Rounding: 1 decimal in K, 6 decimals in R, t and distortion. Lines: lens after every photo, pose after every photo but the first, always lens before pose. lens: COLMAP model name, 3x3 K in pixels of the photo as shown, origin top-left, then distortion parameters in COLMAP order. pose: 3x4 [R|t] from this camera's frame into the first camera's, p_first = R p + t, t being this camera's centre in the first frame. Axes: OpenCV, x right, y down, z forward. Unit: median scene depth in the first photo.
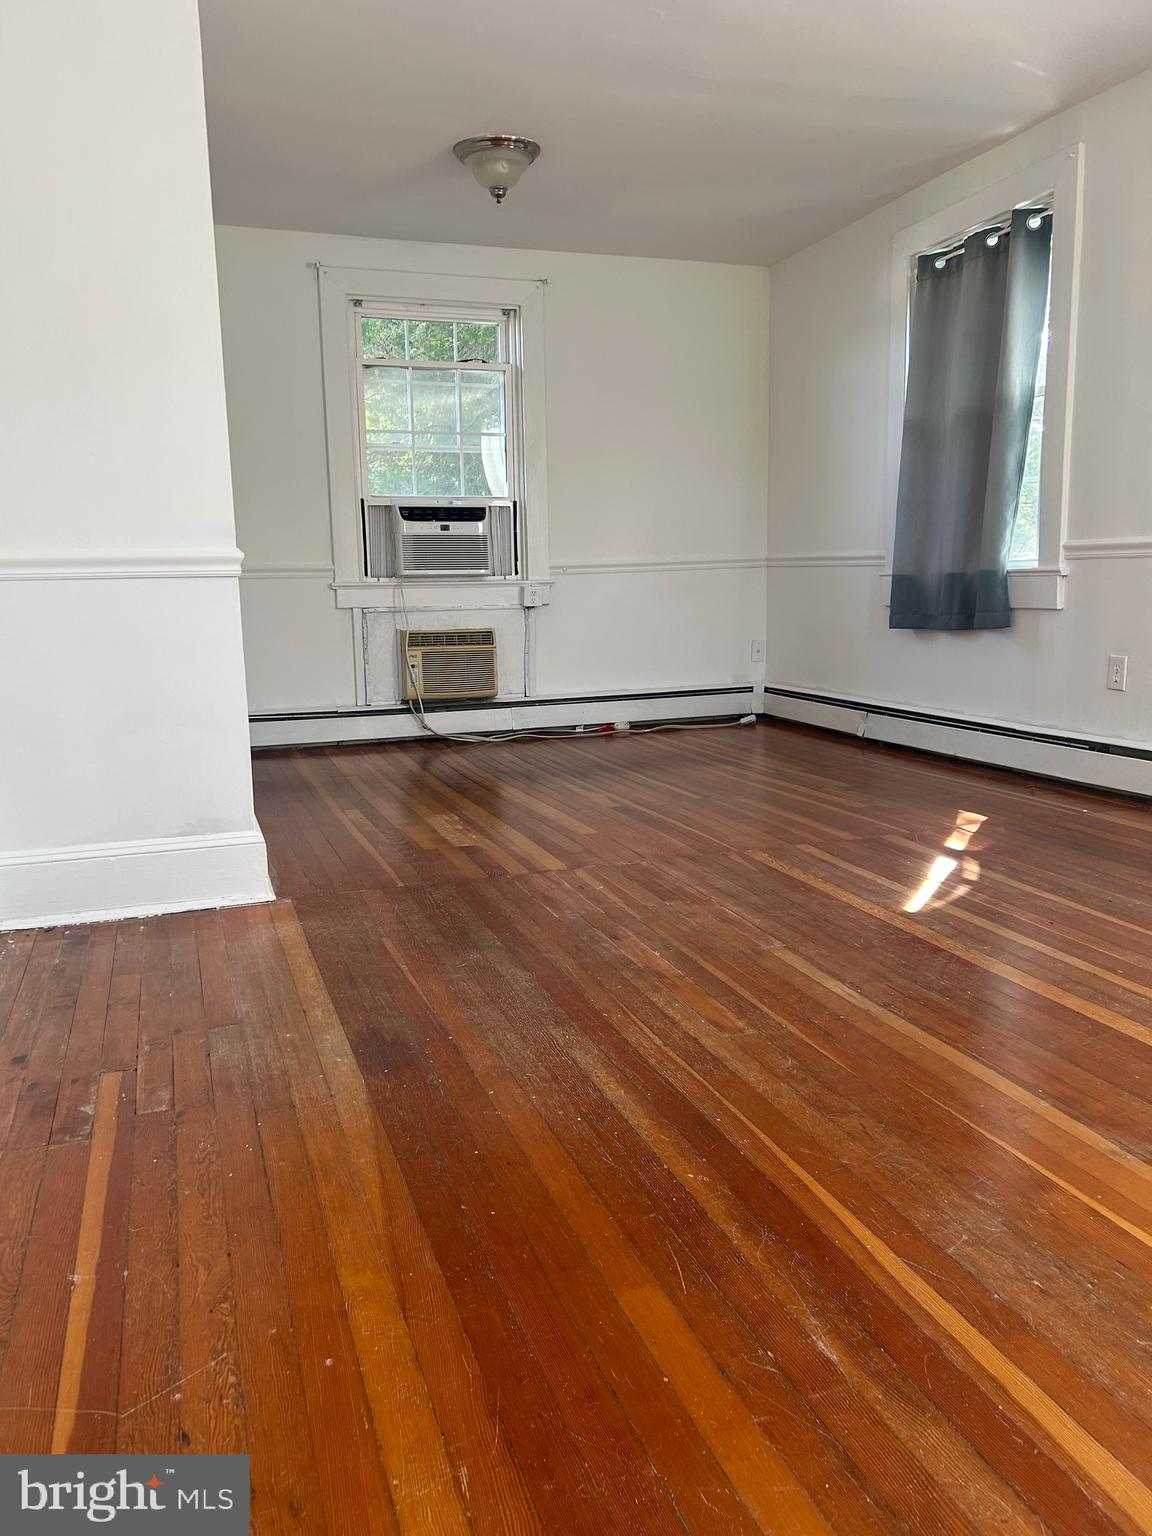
lens RADIAL K [[1153.8, 0, 566.5], [0, 1153.8, 766.0], [0, 0, 1]] dist [0.125240, -0.244041]
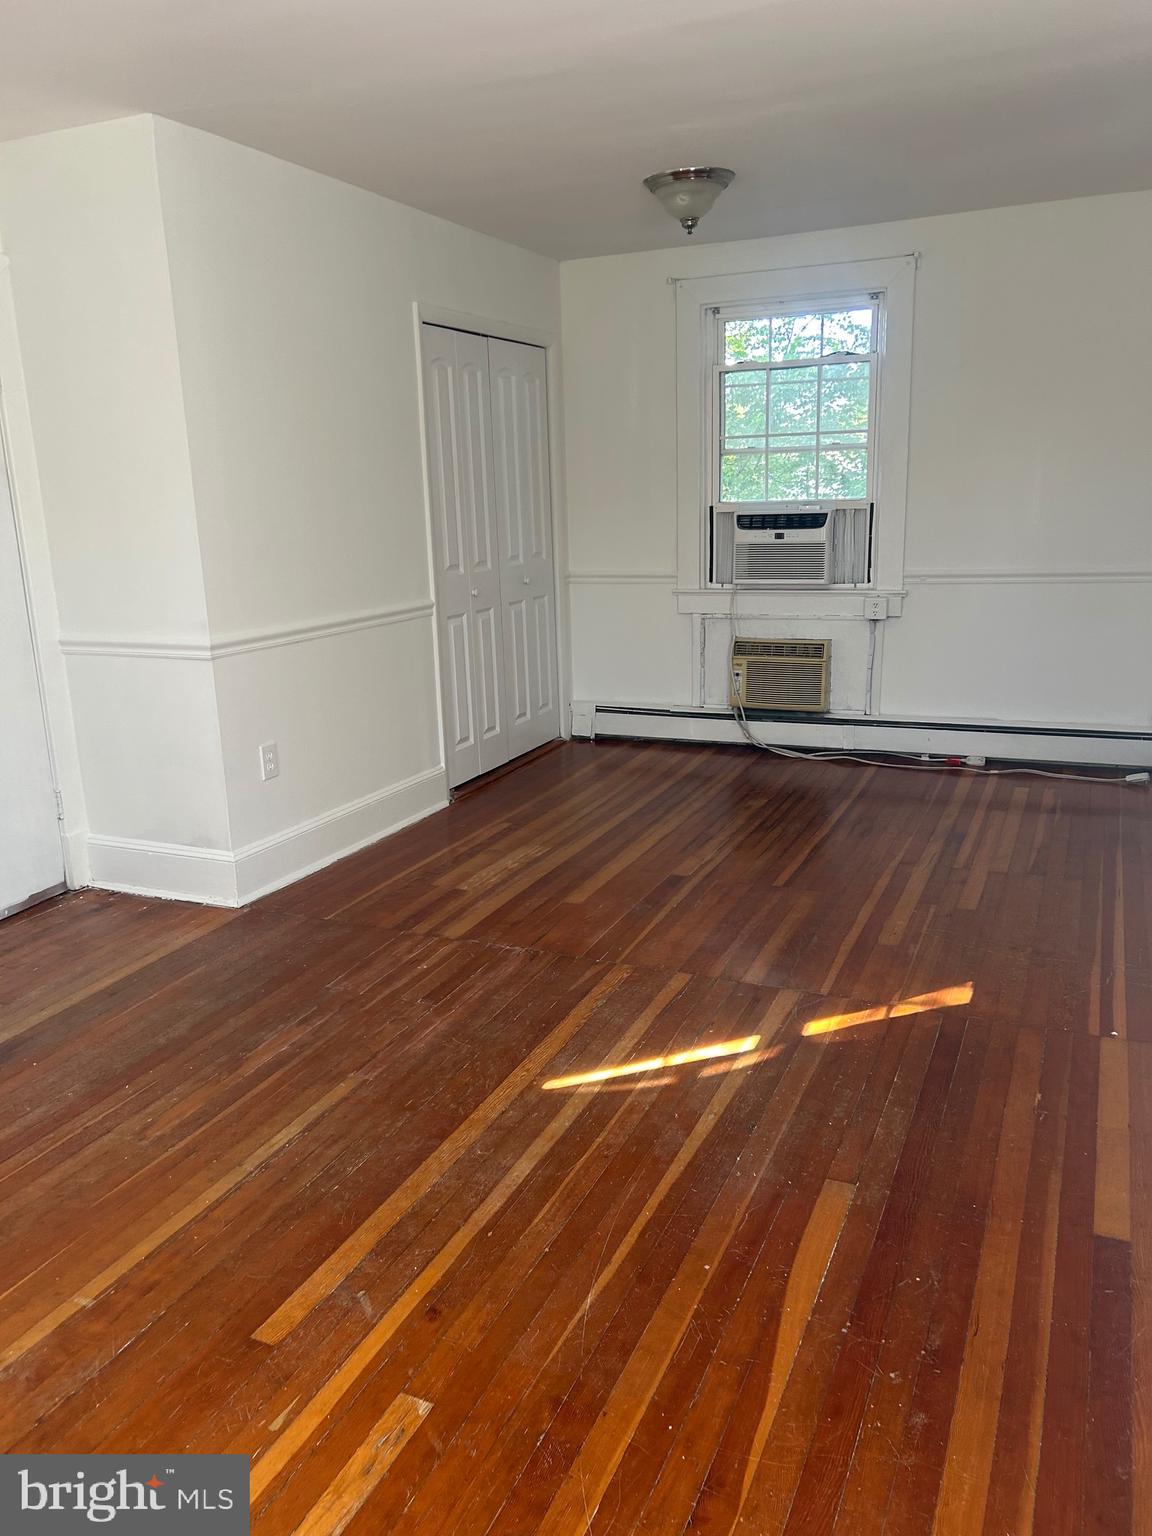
lens RADIAL K [[1153.8, 0, 566.5], [0, 1153.8, 766.0], [0, 0, 1]] dist [0.125240, -0.244041]
pose [[0.720995, 0.162564, -0.673601, 0.449596], [-0.094154, 0.986059, 0.137193, -0.131740], [0.686514, -0.035493, 0.726250, 0.165588]]
